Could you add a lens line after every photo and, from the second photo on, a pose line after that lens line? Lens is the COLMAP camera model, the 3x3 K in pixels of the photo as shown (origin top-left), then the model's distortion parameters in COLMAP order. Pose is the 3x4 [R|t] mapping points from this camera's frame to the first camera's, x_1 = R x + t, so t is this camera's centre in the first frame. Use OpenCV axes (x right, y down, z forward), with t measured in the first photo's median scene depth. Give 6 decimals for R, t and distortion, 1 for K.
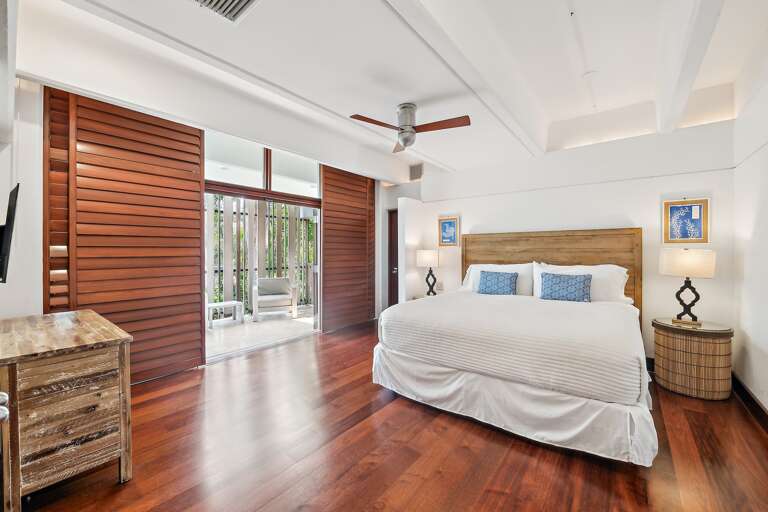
lens RADIAL K [[301.5, 0, 387.9], [0, 301.5, 255.7], [0, 0, 1]] dist [-0.001368, 0.000013]
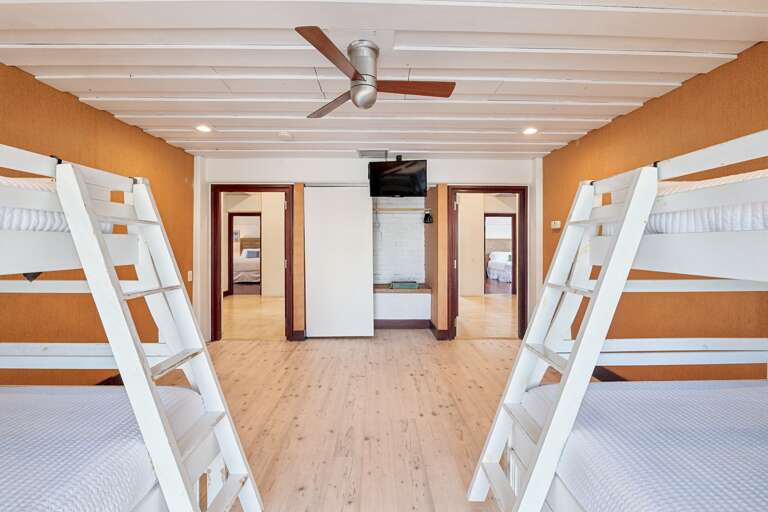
lens RADIAL K [[301.5, 0, 385.2], [0, 301.5, 251.7], [0, 0, 1]] dist [-0.001368, 0.000013]
pose [[0.771167, -0.021451, 0.636271, -0.374434], [0.012961, 0.999754, 0.017997, 0.014829], [-0.636501, -0.005632, 0.771256, -1.511613]]
